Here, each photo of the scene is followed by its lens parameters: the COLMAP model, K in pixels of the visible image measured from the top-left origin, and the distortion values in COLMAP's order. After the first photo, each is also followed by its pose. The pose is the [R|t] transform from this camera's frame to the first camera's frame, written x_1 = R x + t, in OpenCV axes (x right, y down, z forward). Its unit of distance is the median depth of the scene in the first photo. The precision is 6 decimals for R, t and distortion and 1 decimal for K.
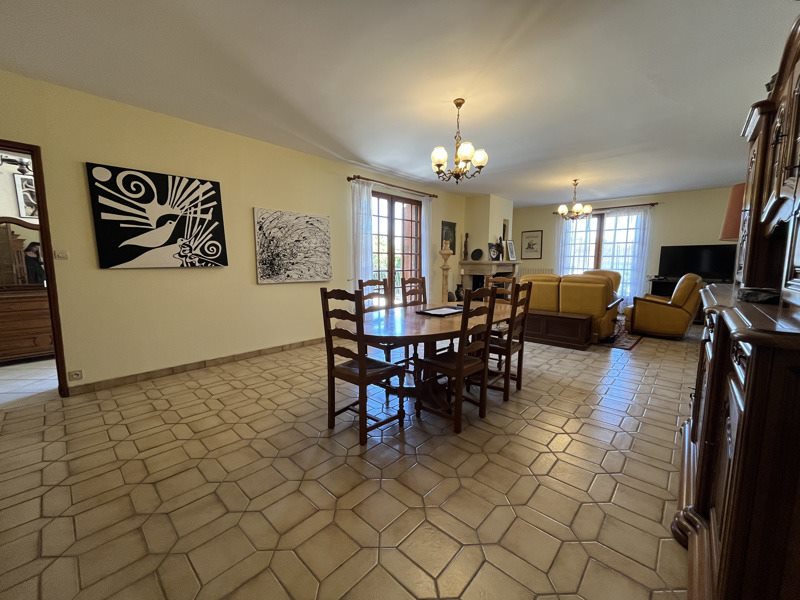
lens RADIAL K [[323.2, 0, 404.1], [0, 323.2, 299.0], [0, 0, 1]] dist [-0.002327, -0.000684]
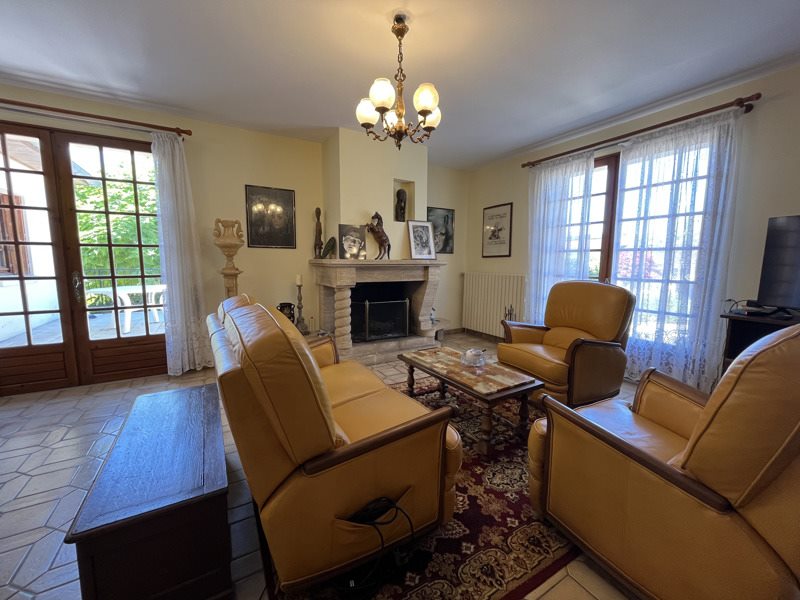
lens RADIAL K [[323.2, 0, 397.7], [0, 323.2, 300.3], [0, 0, 1]] dist [-0.002327, -0.000684]
pose [[0.957990, 0.038655, -0.284185, 0.460124], [-0.037181, 0.999253, 0.010579, -0.057161], [0.284381, 0.000432, 0.958711, 0.490720]]
